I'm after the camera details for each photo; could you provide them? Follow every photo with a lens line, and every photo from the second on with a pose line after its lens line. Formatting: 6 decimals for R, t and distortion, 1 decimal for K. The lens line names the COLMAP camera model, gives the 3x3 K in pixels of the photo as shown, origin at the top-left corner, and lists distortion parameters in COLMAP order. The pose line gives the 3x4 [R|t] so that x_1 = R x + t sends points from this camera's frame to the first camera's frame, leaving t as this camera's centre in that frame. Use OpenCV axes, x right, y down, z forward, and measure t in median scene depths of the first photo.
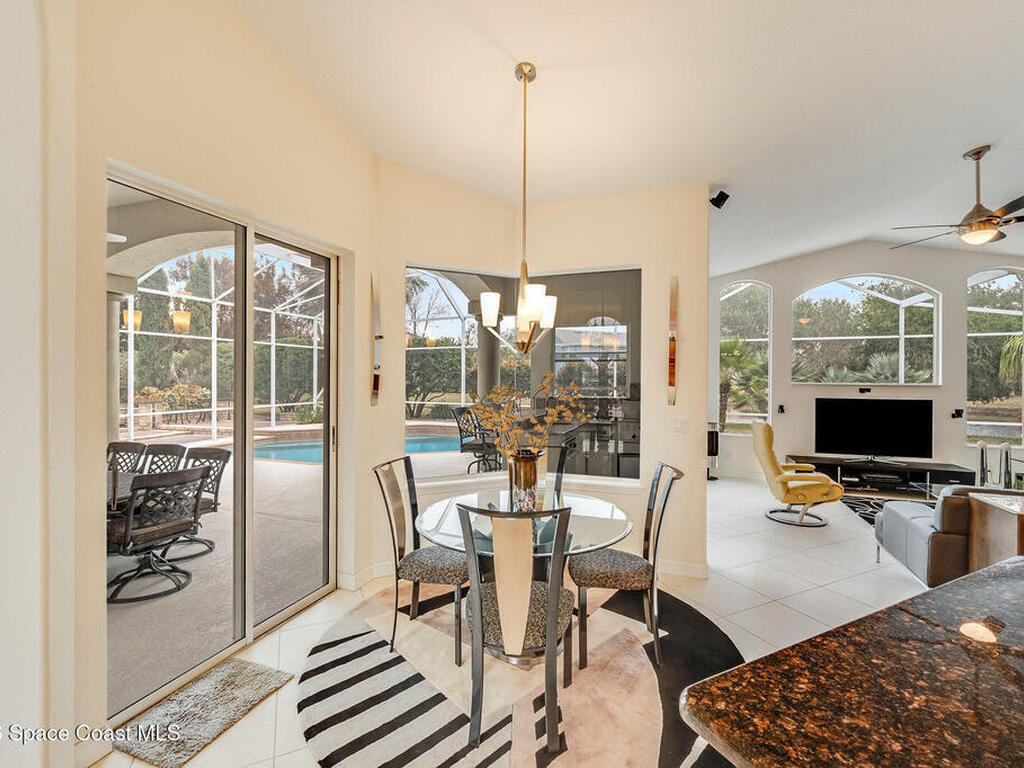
lens RADIAL K [[466.1, 0, 514.3], [0, 466.1, 387.0], [0, 0, 1]] dist [-0.003703, -0.001956]
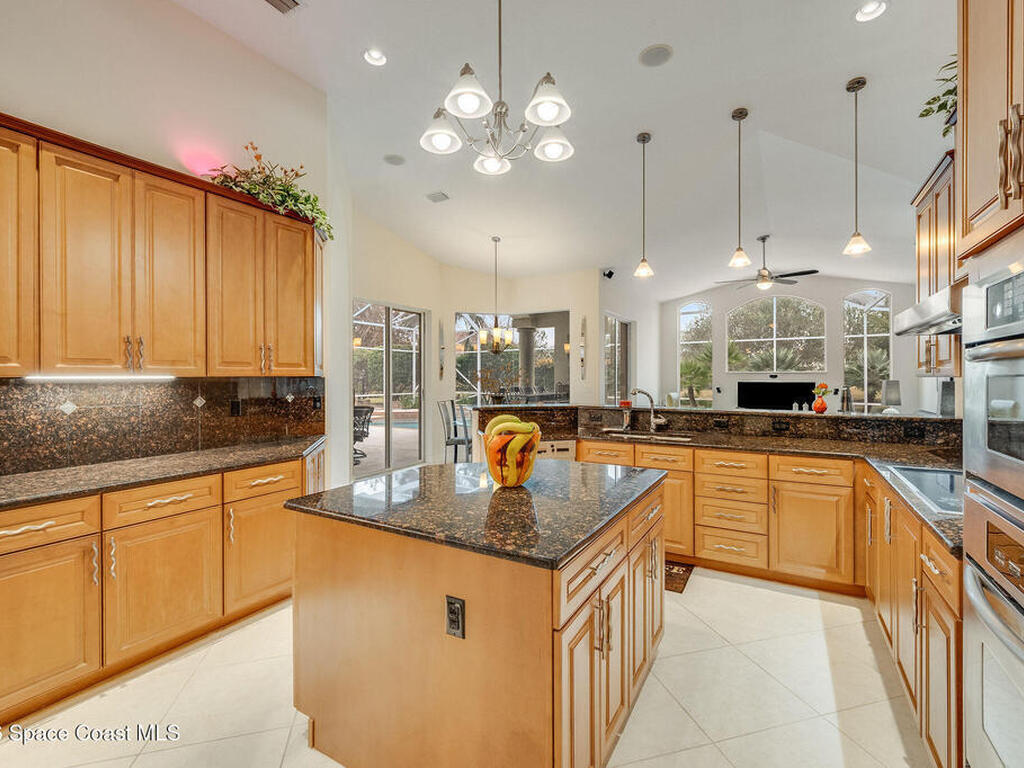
lens RADIAL K [[466.1, 0, 517.7], [0, 466.1, 378.3], [0, 0, 1]] dist [-0.003703, -0.001956]
pose [[0.982943, -0.004939, -0.183842, 0.255237], [0.001263, 0.999797, -0.020107, 0.043963], [0.183904, 0.019532, 0.982750, -0.600248]]
